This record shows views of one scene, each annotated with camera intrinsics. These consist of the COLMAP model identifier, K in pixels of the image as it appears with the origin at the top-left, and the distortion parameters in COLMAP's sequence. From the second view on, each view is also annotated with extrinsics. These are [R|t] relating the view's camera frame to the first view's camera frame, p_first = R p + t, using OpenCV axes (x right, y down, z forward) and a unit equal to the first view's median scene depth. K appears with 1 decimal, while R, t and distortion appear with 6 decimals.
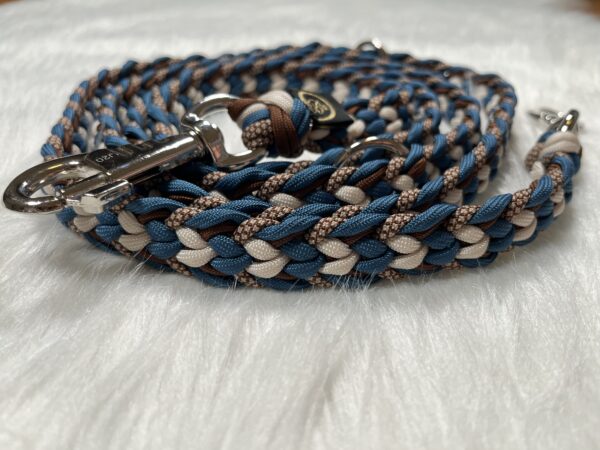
lens RADIAL K [[461.7, 0, 299.0], [0, 461.7, 224.4], [0, 0, 1]] dist [0.008921, -0.004233]
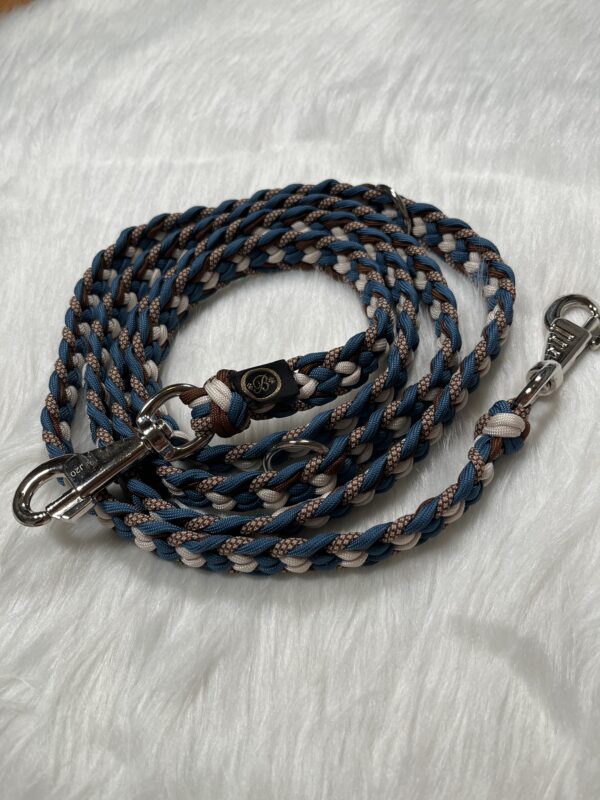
lens RADIAL K [[615.6, 0, 301.1], [0, 615.6, 399.1], [0, 0, 1]] dist [0.008921, -0.004233]
pose [[0.976522, 0.061780, -0.206367, 0.527674], [0.012702, 0.939811, 0.341460, -0.878585], [0.215041, -0.336065, 0.916961, -0.392521]]
